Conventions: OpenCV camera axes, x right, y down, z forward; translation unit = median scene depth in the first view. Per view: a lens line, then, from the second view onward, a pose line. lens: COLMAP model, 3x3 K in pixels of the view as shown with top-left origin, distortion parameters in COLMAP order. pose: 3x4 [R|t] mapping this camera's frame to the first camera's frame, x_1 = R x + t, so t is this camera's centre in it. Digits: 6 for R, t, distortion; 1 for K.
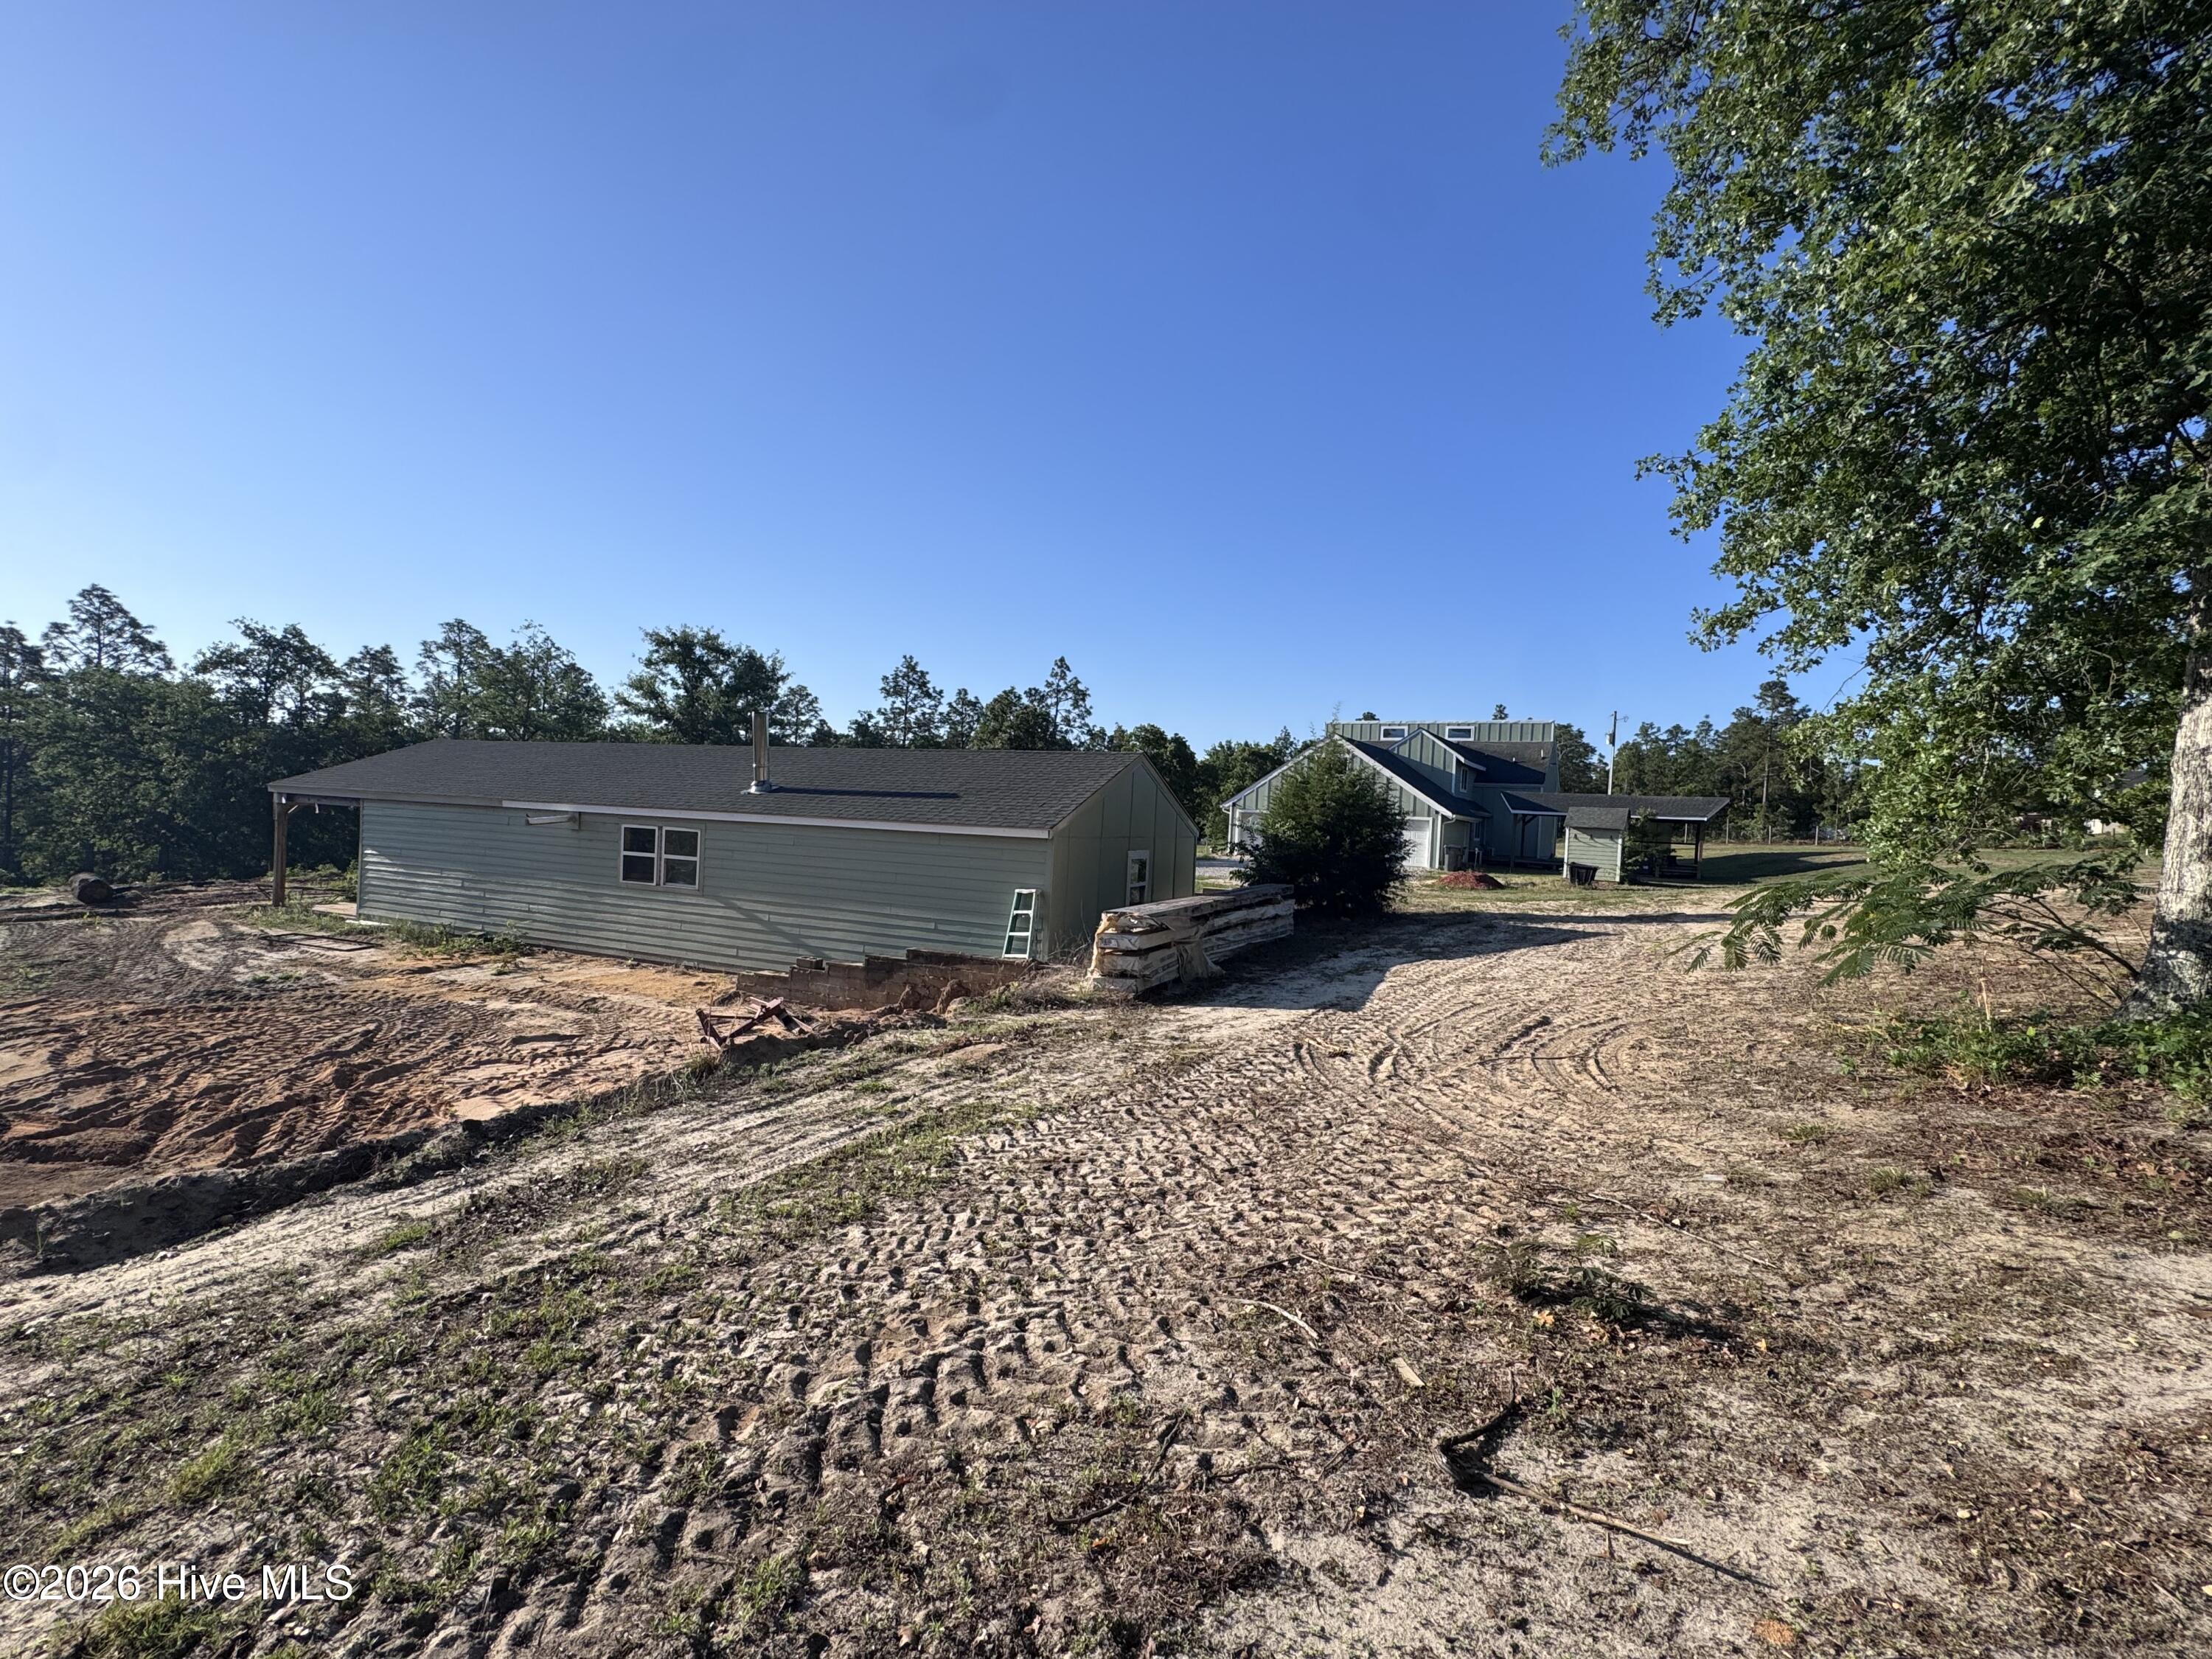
lens RADIAL K [[949.1, 0, 1103.6], [0, 949.1, 825.0], [0, 0, 1]] dist [-0.001968, -0.000043]
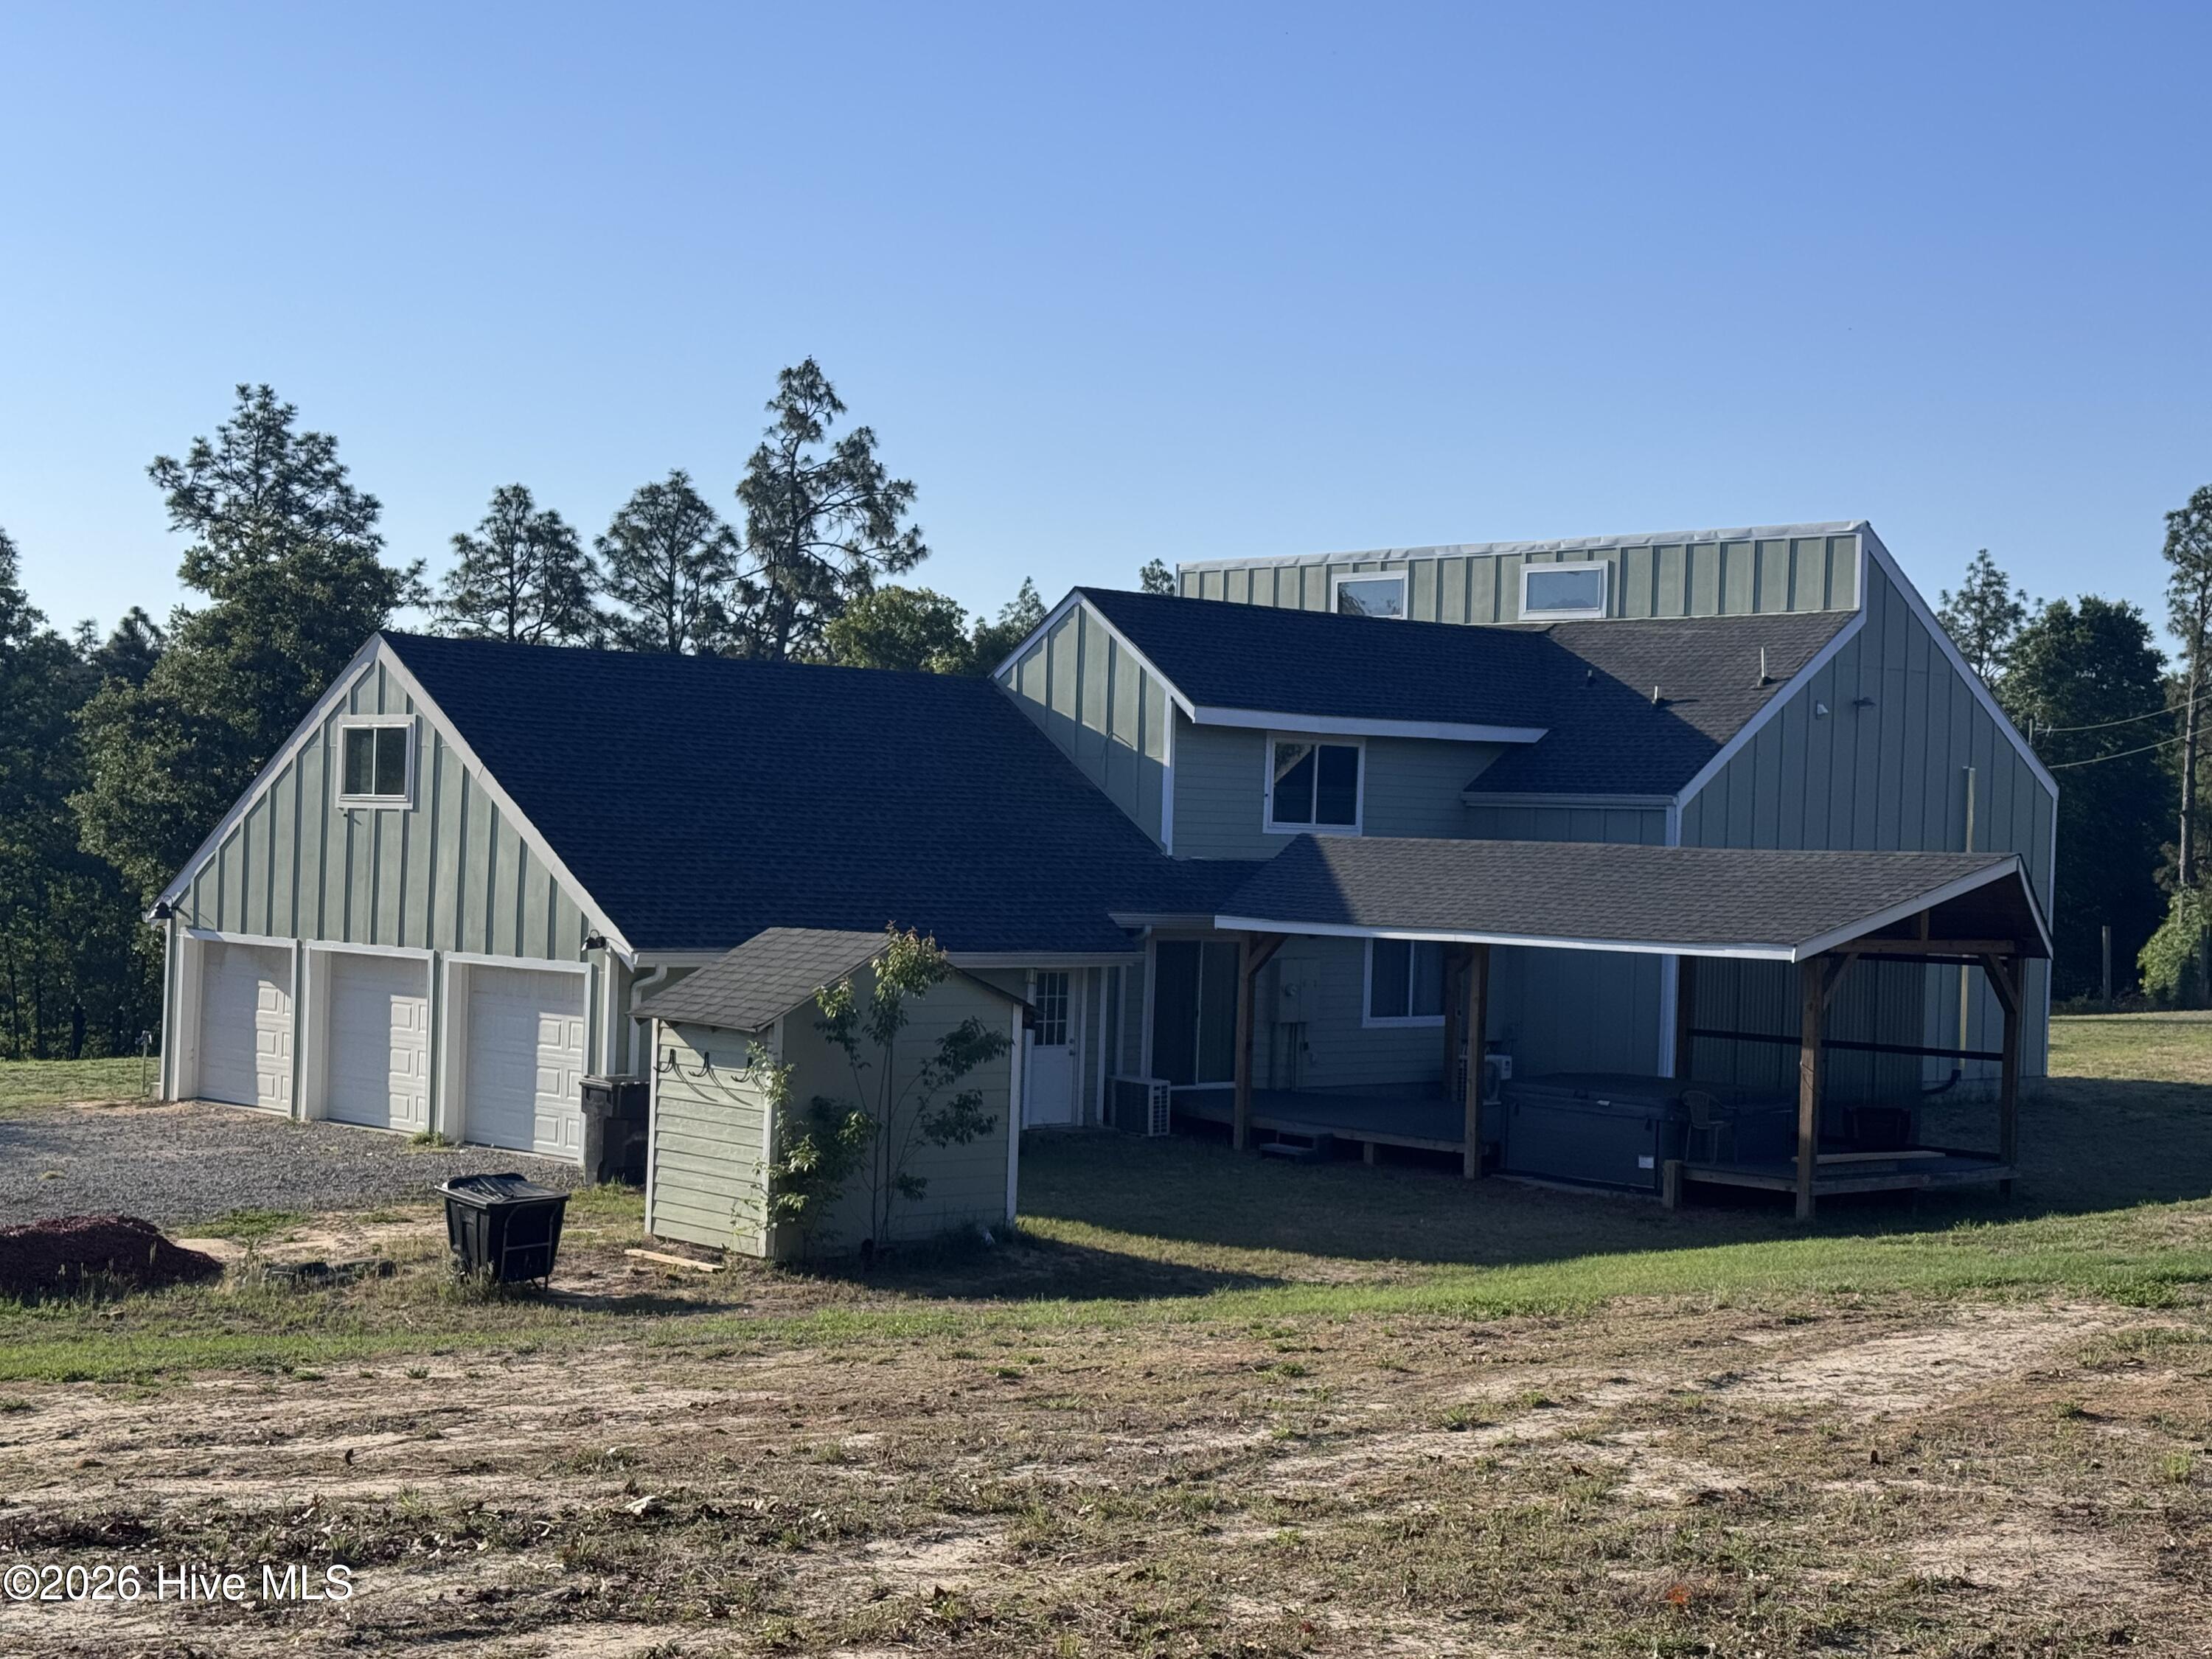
lens RADIAL K [[3148.1, 0, 1110.7], [0, 3148.1, 840.3], [0, 0, 1]] dist [0.161786, 0.000000]
pose [[0.960462, -0.019826, -0.277704, 0.325511], [0.014197, 0.999651, -0.022267, -0.009042], [0.278049, 0.017444, 0.960409, 0.109417]]
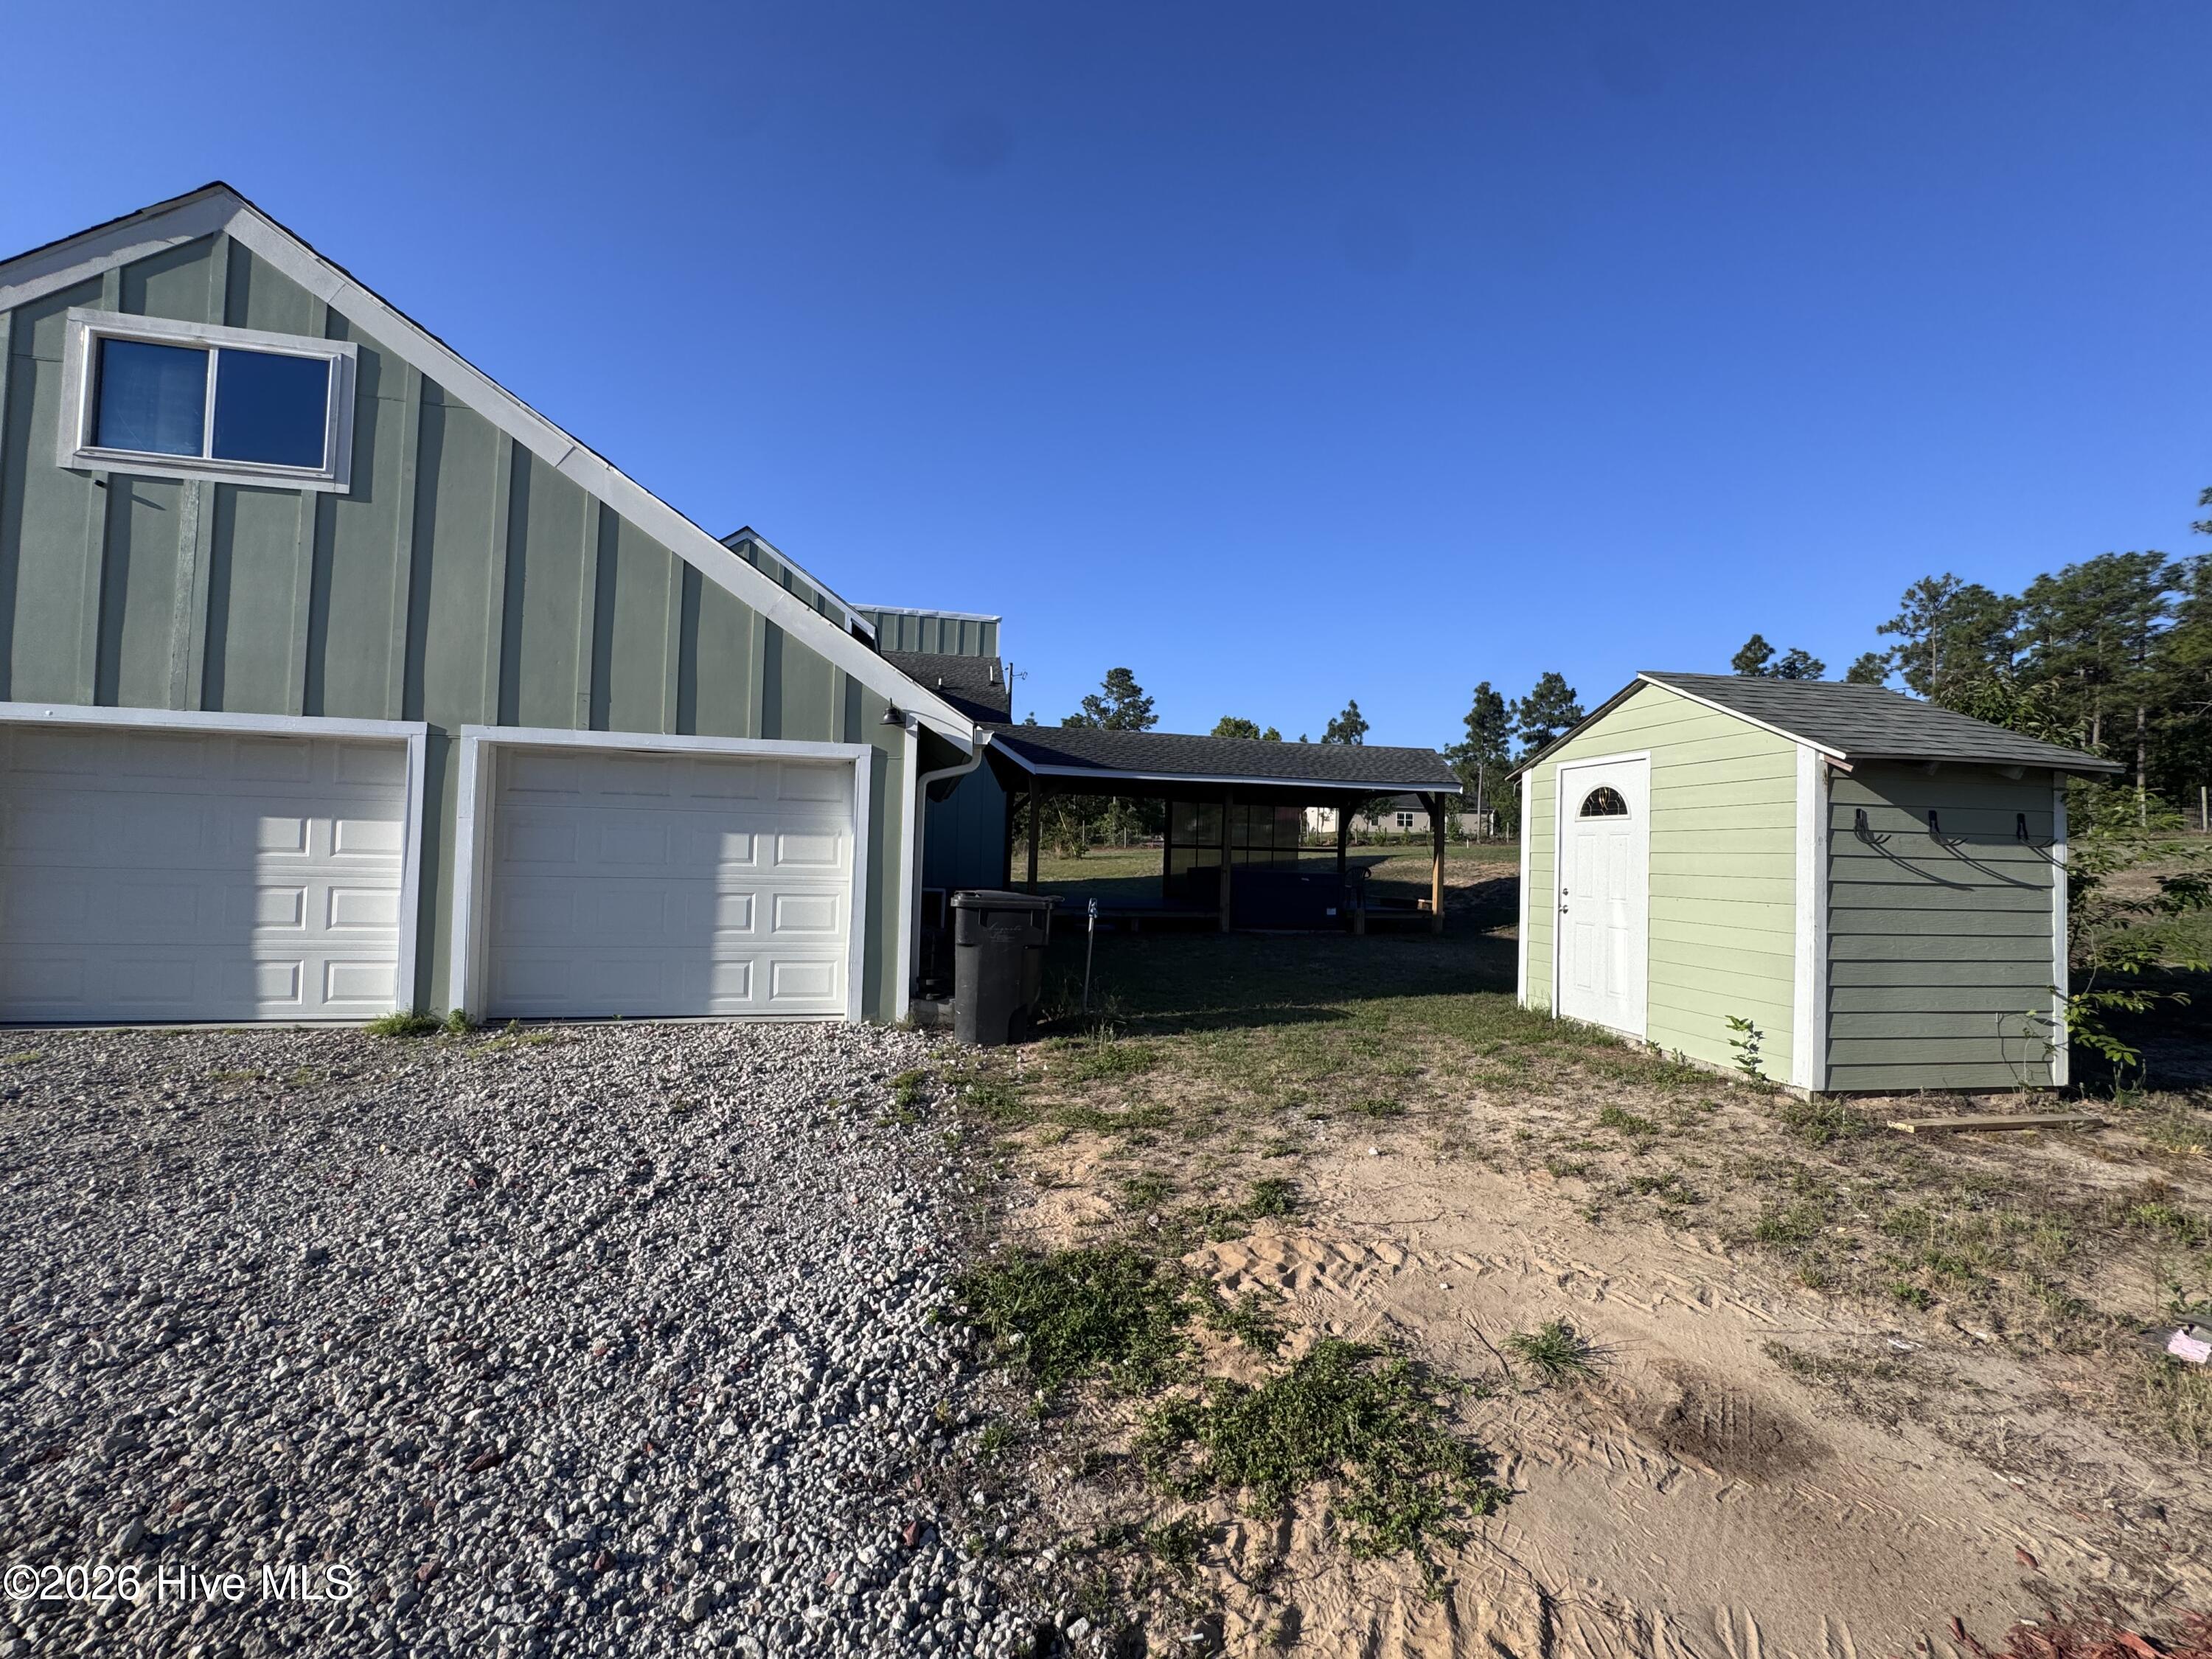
lens RADIAL K [[879.1, 0, 1098.4], [0, 879.1, 825.0], [0, 0, 1]] dist [-0.002789, 0.000107]
pose [[0.739872, -0.008047, 0.672699, 0.121286], [0.018055, 0.999806, -0.007897, 0.004560], [-0.672505, 0.017988, 0.739874, 0.387734]]
